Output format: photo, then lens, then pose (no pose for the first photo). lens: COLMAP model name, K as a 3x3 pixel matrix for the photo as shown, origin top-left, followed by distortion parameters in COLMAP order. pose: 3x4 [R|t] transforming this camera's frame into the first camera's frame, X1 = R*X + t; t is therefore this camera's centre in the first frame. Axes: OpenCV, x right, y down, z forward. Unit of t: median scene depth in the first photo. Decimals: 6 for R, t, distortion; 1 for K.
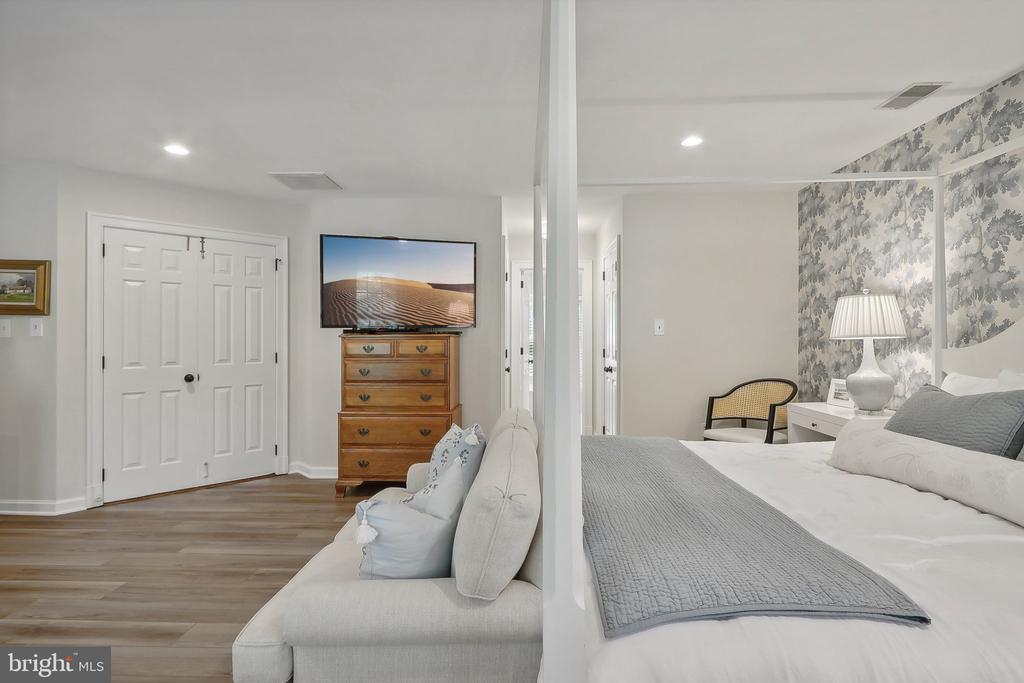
lens RADIAL K [[520.5, 0, 514.7], [0, 520.5, 341.0], [0, 0, 1]] dist [-0.003015, -0.000373]
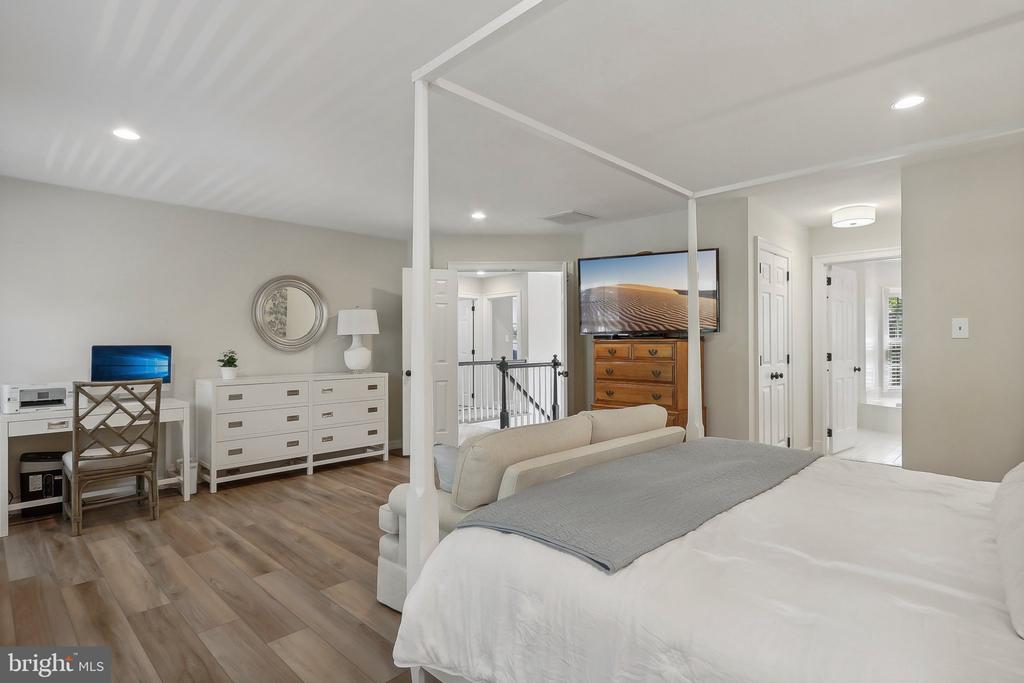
lens RADIAL K [[520.5, 0, 506.8], [0, 520.5, 332.8], [0, 0, 1]] dist [-0.003015, -0.000373]
pose [[0.732757, -0.013826, -0.680350, 0.350286], [-0.001471, 0.999759, -0.021901, -0.001593], [0.680489, 0.017049, 0.732560, -0.024869]]
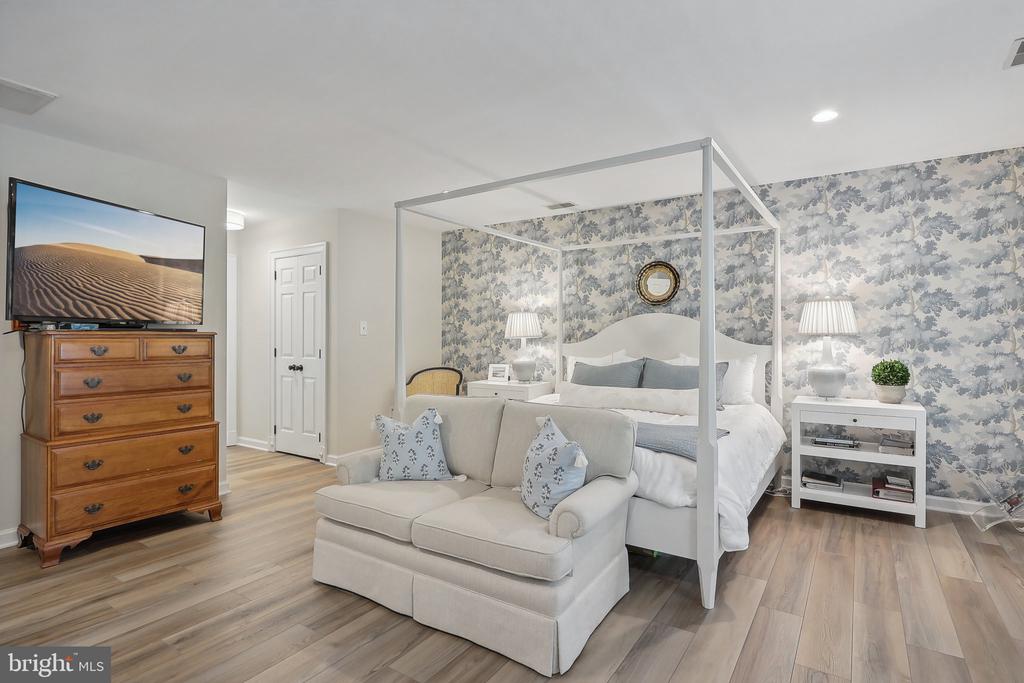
lens RADIAL K [[520.5, 0, 512.3], [0, 520.5, 344.0], [0, 0, 1]] dist [-0.003015, -0.000373]
pose [[0.529355, -0.007216, 0.848370, -0.602527], [0.002174, 0.999972, 0.007149, 0.001653], [-0.848398, -0.001940, 0.529356, 0.117444]]
